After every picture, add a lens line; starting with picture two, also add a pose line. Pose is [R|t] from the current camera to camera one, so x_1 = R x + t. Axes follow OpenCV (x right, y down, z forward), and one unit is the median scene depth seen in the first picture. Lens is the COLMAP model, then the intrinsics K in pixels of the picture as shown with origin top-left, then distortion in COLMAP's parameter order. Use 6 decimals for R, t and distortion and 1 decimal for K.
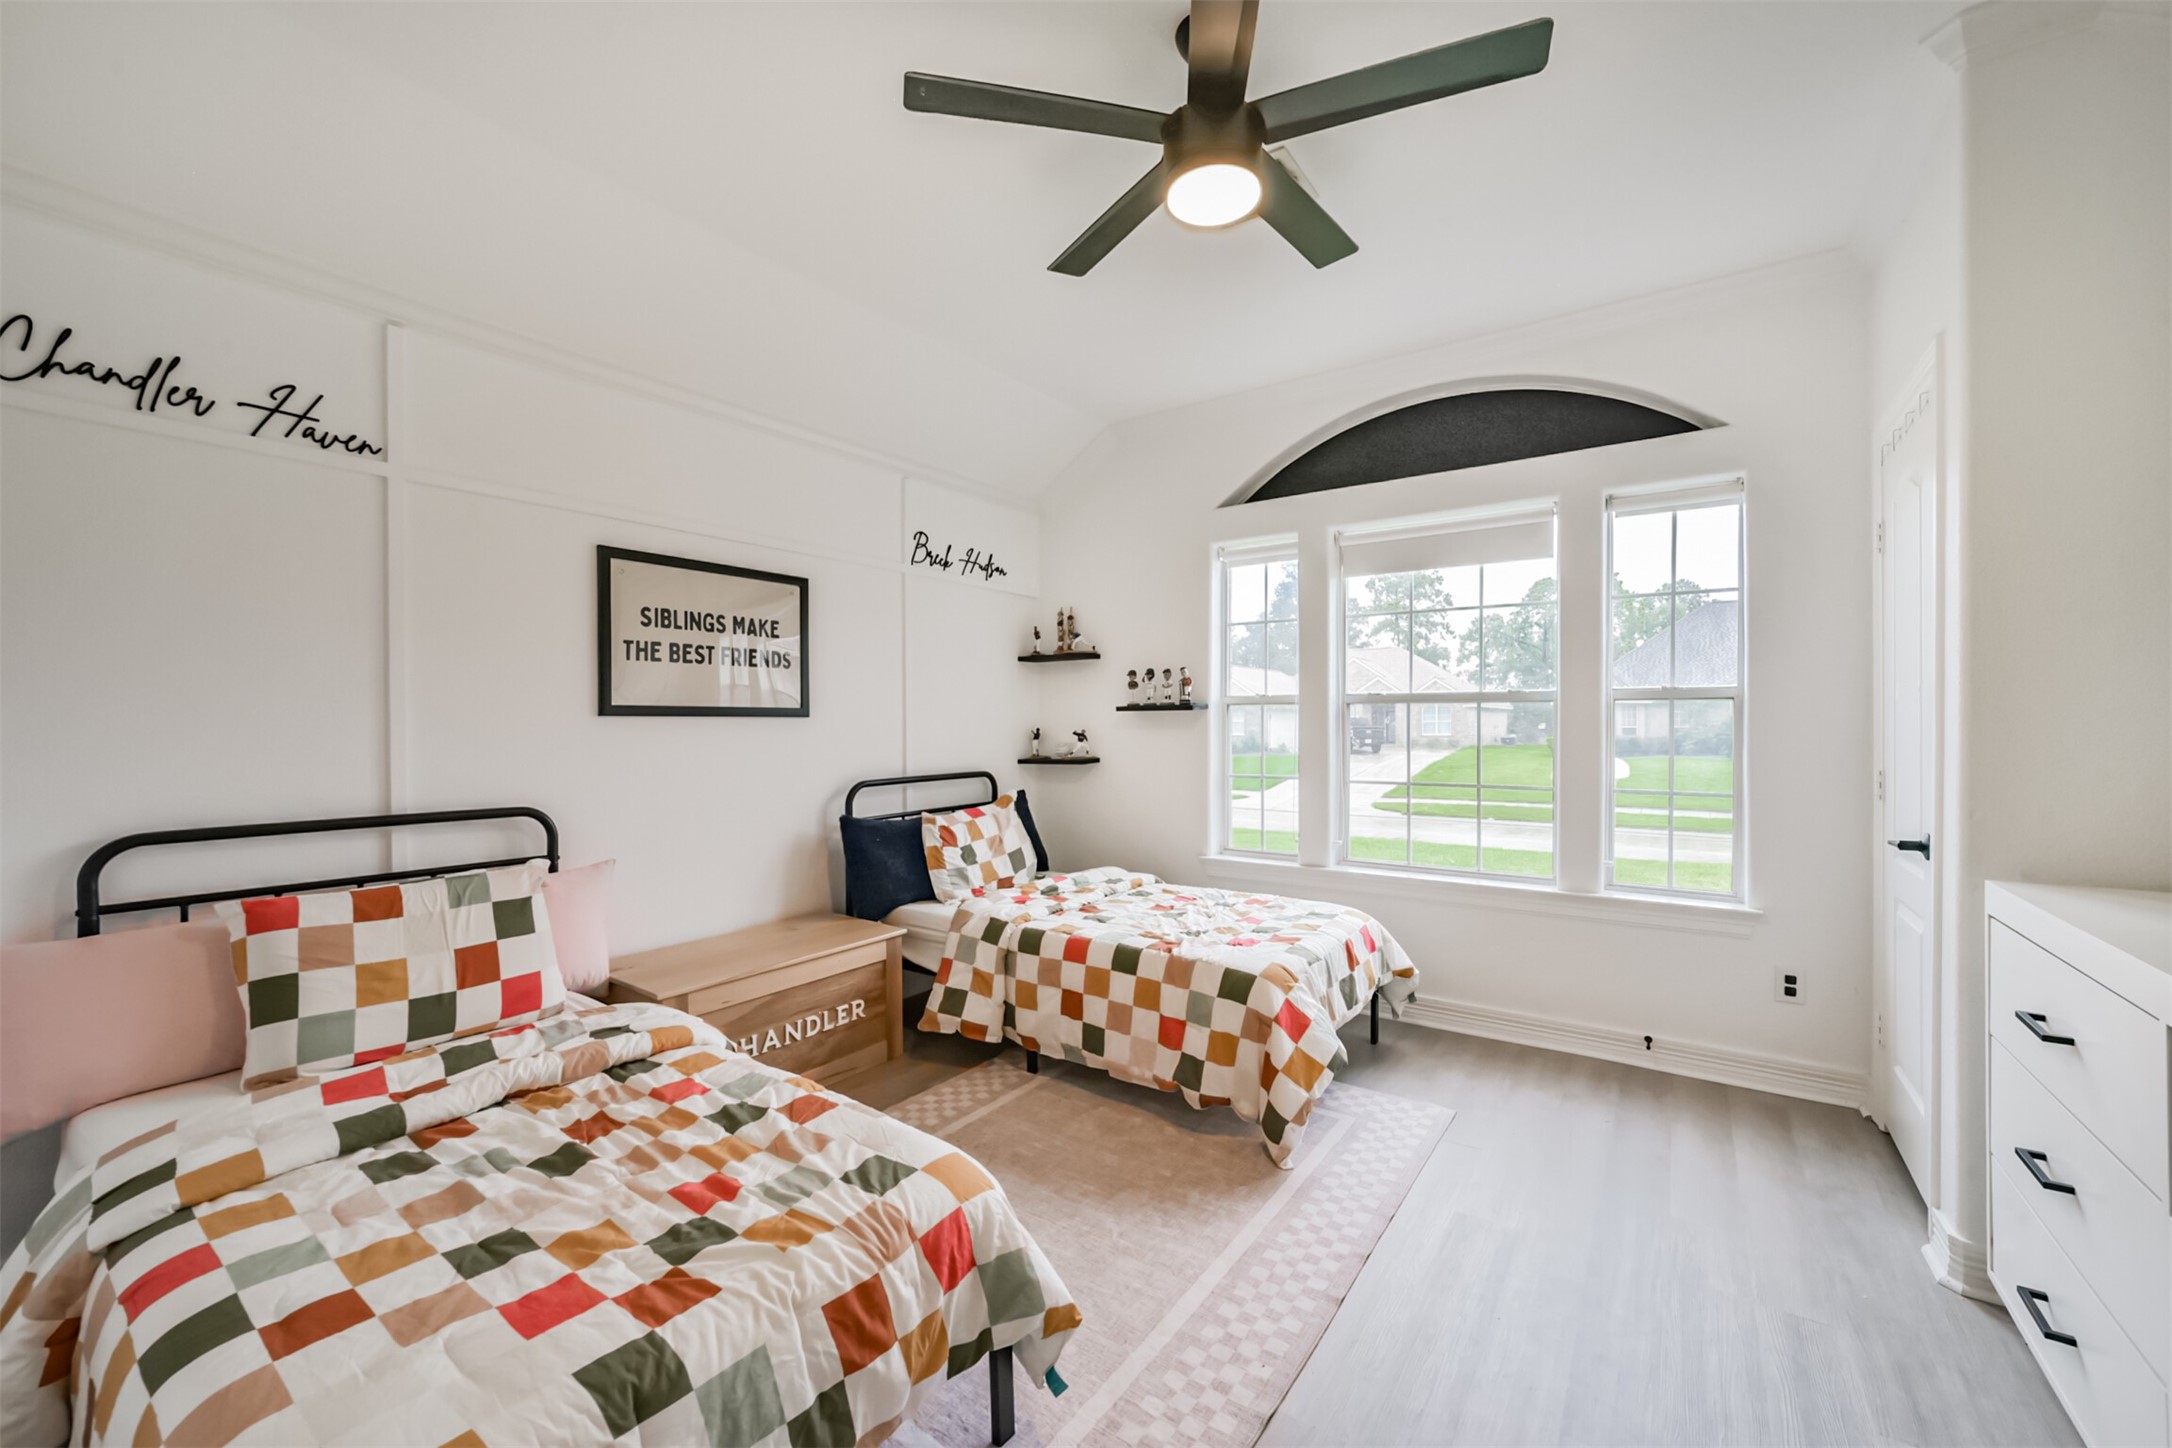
lens RADIAL K [[839.9, 0, 1089.8], [0, 839.9, 730.5], [0, 0, 1]] dist [-0.006173, 0.002202]
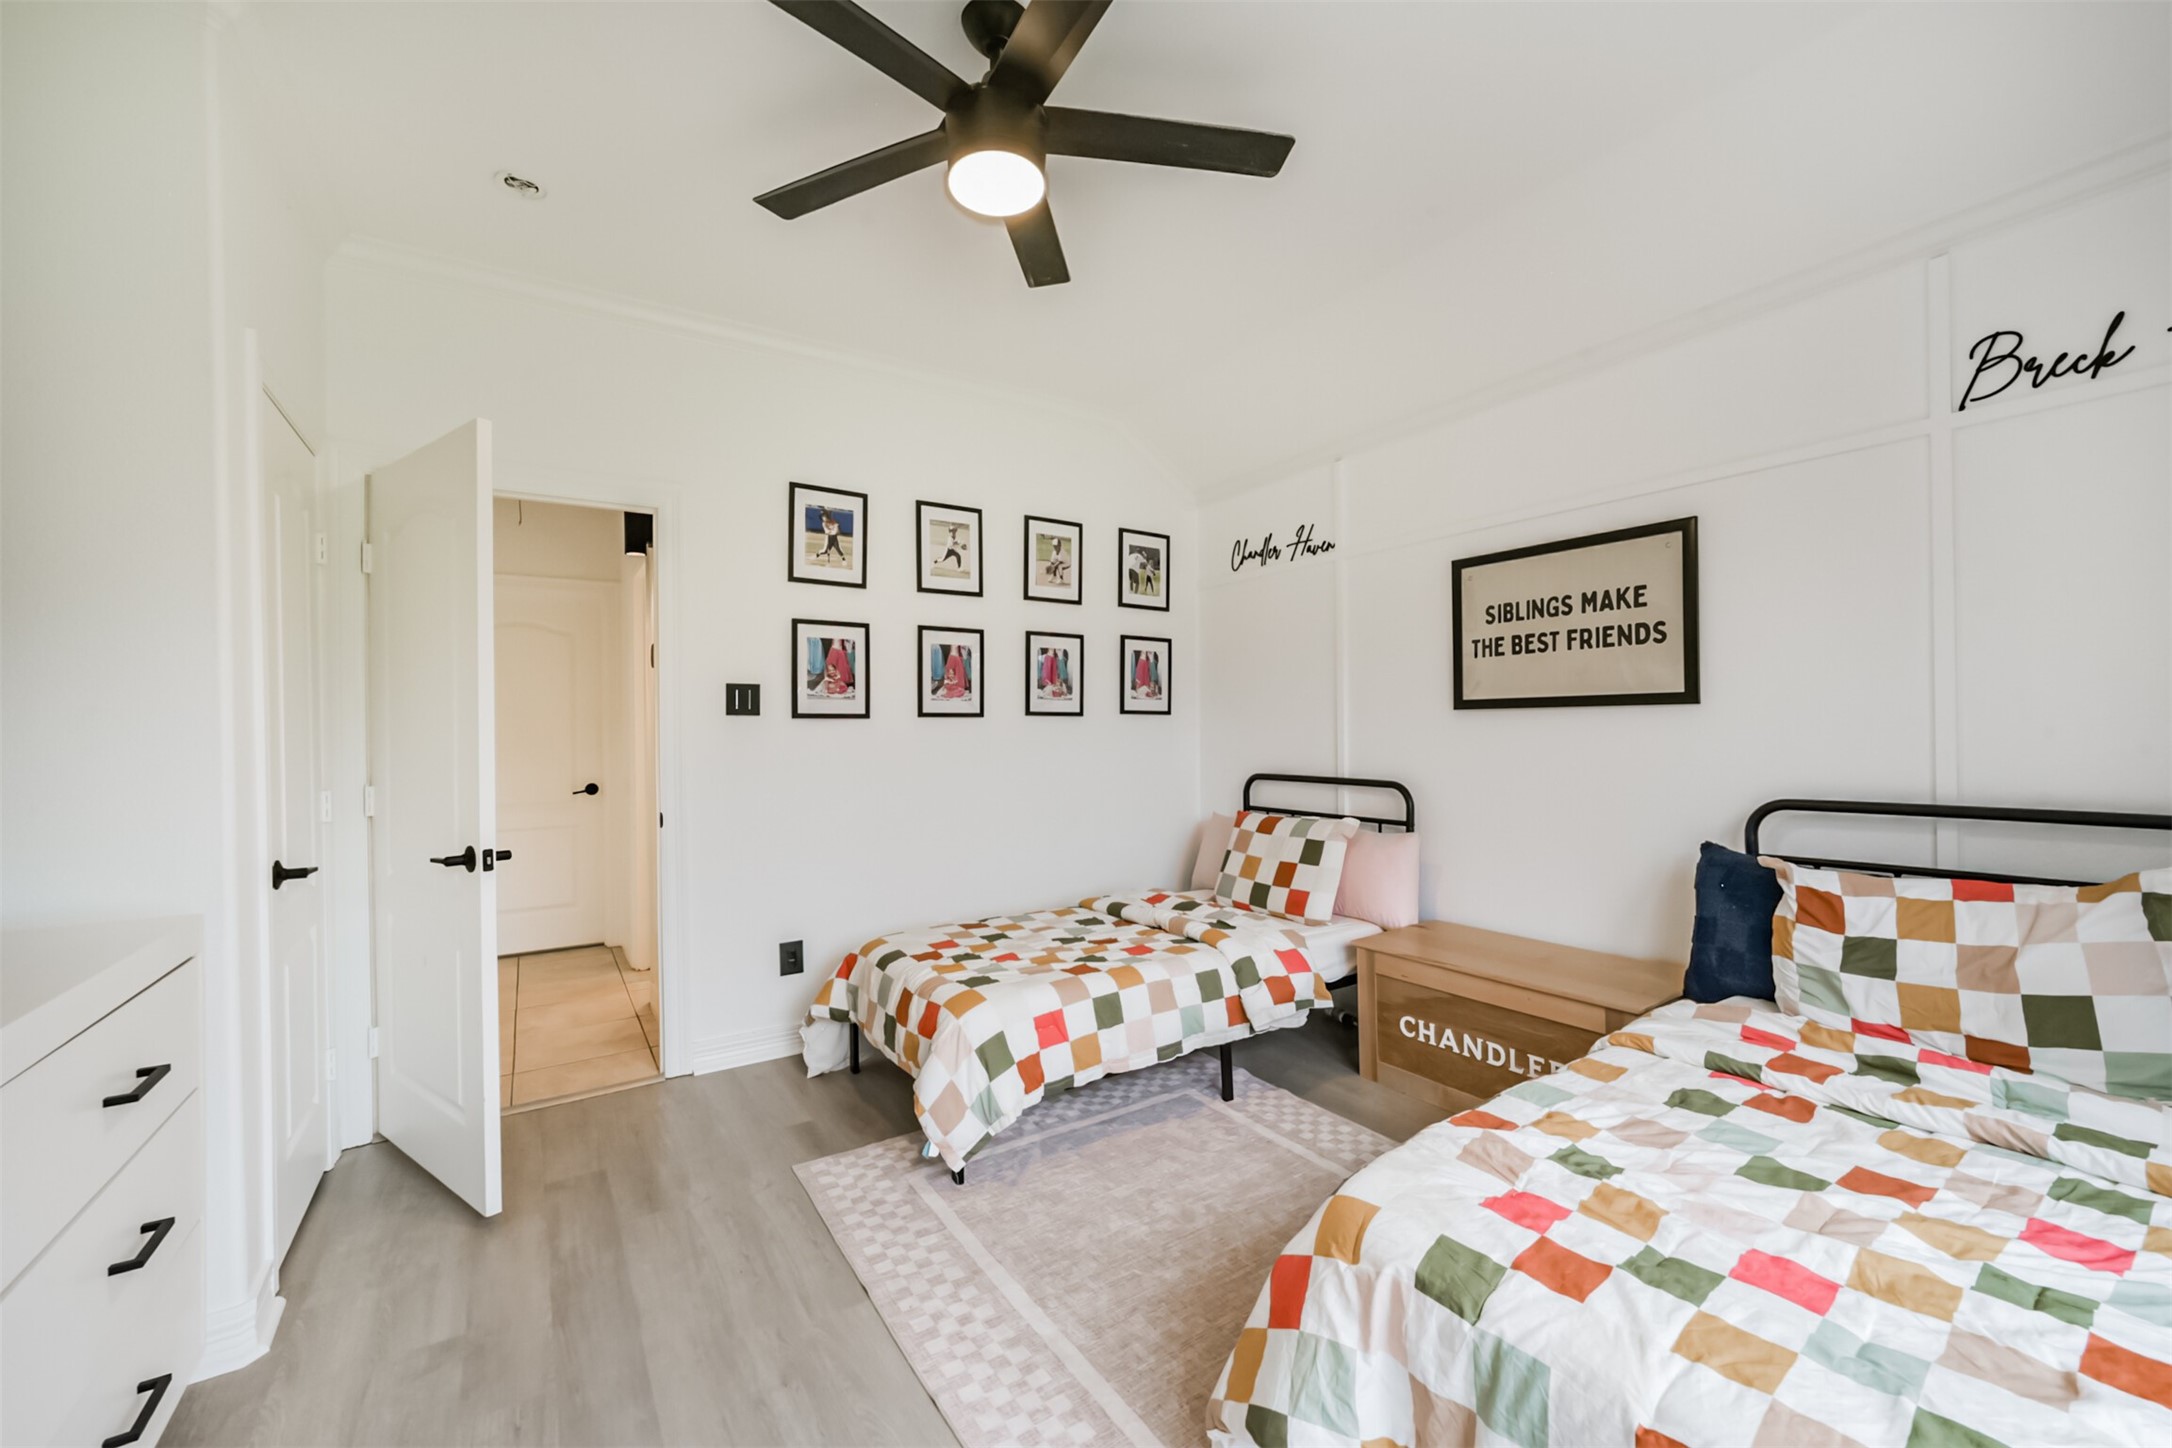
lens RADIAL K [[839.9, 0, 1088.2], [0, 839.9, 724.8], [0, 0, 1]] dist [-0.006173, 0.002202]
pose [[-0.340914, 0.009069, -0.940051, 0.620749], [0.010843, 0.999925, 0.005715, -0.008523], [0.940032, -0.008245, -0.340987, 0.857591]]
